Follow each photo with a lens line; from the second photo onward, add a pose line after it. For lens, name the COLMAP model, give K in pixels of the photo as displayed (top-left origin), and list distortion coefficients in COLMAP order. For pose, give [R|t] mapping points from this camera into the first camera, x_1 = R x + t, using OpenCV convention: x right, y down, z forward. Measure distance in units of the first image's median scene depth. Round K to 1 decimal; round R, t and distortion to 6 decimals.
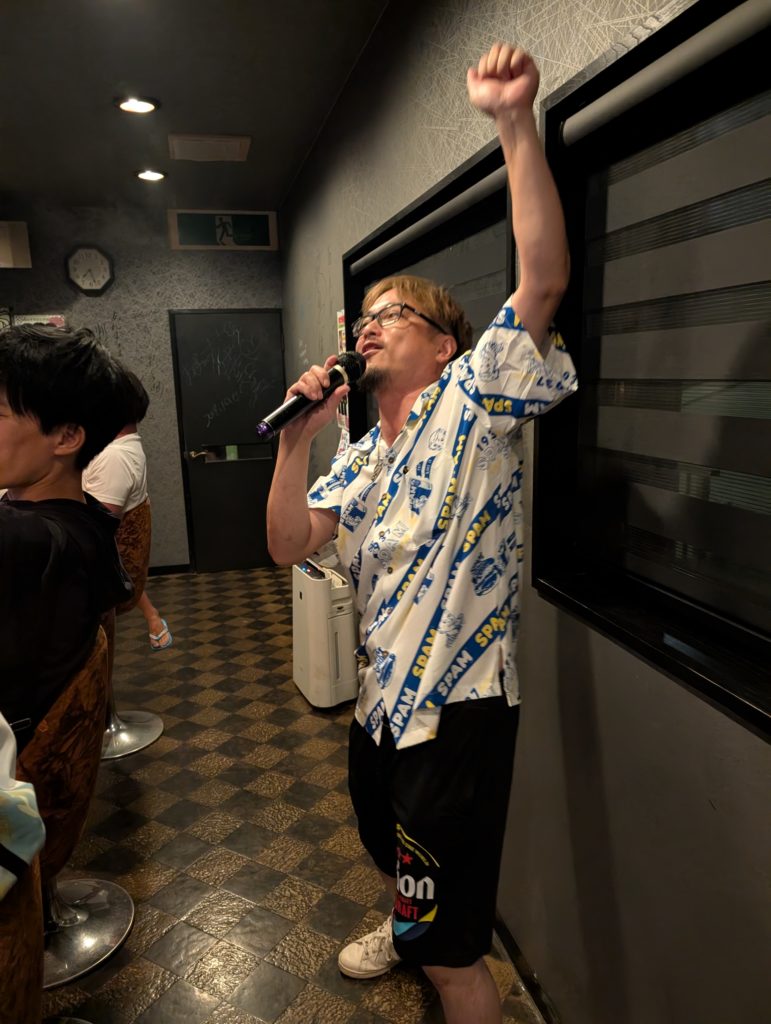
lens RADIAL K [[722.7, 0, 388.4], [0, 722.7, 508.9], [0, 0, 1]] dist [0.004369, -0.002455]
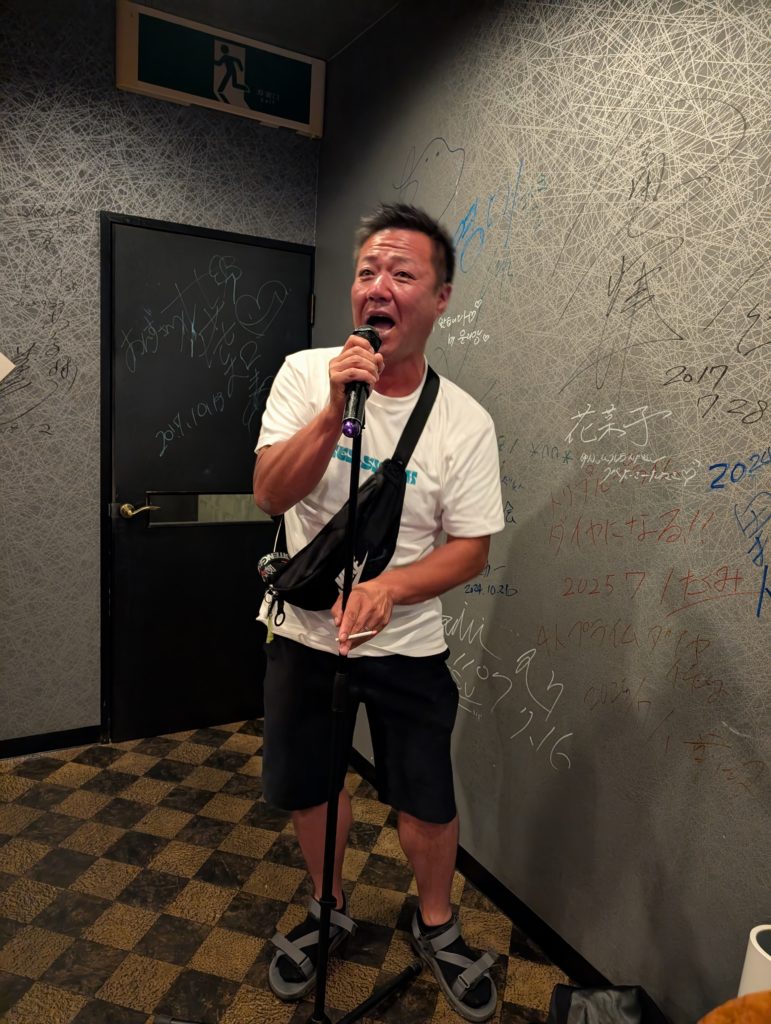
lens RADIAL K [[722.7, 0, 383.3], [0, 722.7, 508.0], [0, 0, 1]] dist [0.004369, -0.002455]
pose [[0.962242, 0.040002, 0.269240, -0.242914], [-0.026641, 0.998234, -0.053100, -0.056667], [-0.270888, 0.043922, 0.961608, 0.488734]]
